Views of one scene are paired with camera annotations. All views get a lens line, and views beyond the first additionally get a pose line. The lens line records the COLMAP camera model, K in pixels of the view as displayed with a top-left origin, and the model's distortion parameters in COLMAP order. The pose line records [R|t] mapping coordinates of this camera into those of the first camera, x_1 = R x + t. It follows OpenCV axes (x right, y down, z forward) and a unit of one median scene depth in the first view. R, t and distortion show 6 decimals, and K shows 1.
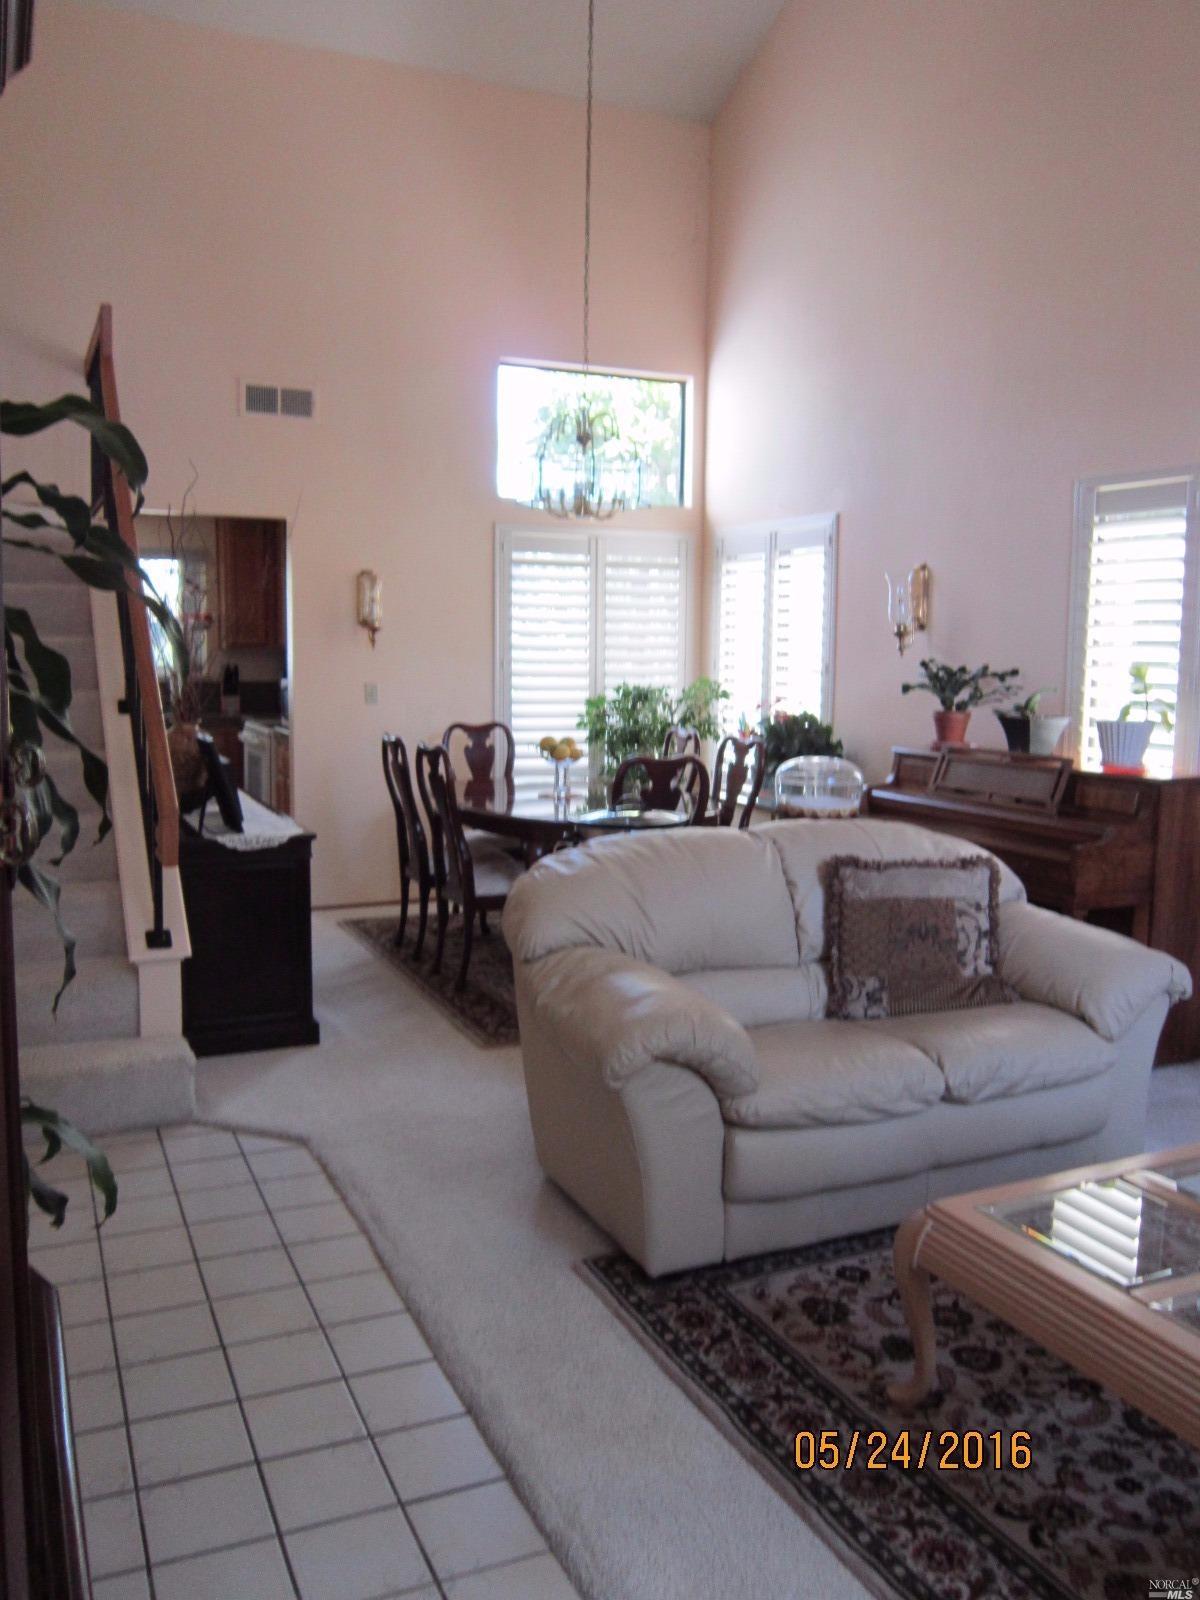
lens RADIAL K [[1296.2, 0, 616.5], [0, 1296.2, 821.7], [0, 0, 1]] dist [-0.051692, 0.023838]
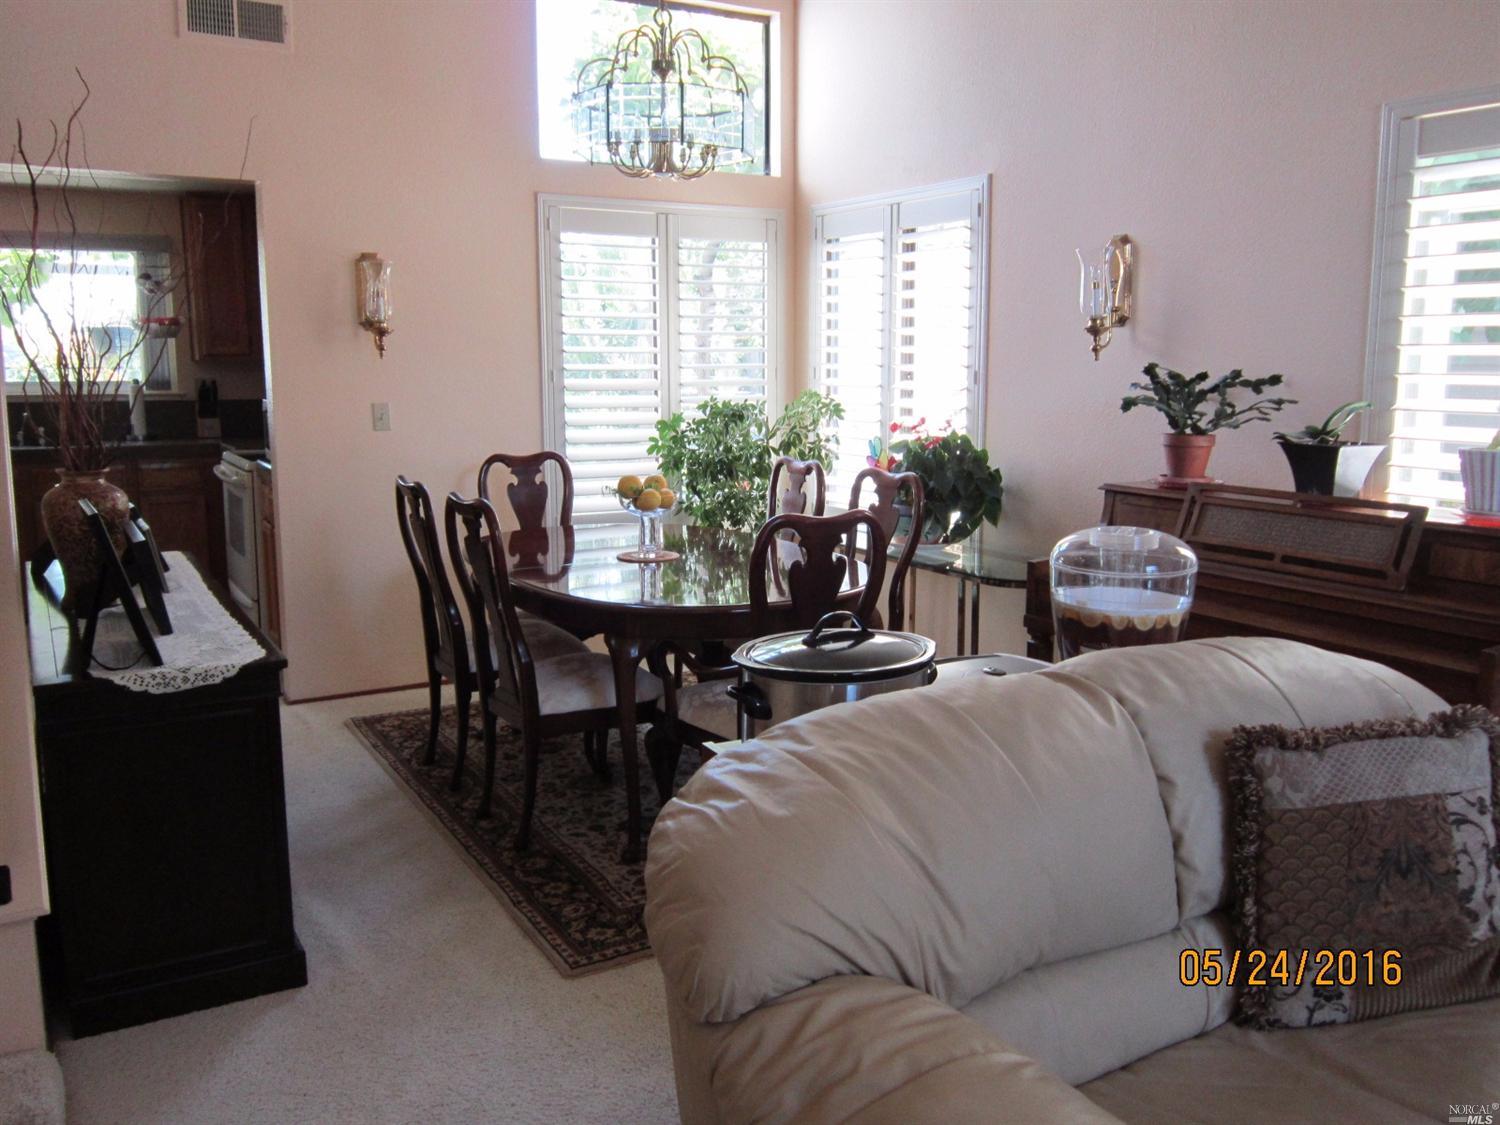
lens RADIAL K [[1215.2, 0, 760.2], [0, 1215.2, 572.8], [0, 0, 1]] dist [-0.051692, 0.023838]
pose [[0.994397, -0.028343, 0.101843, -0.050473], [0.023866, 0.998706, 0.044909, -0.040458], [-0.102984, -0.042227, 0.993786, 0.316071]]
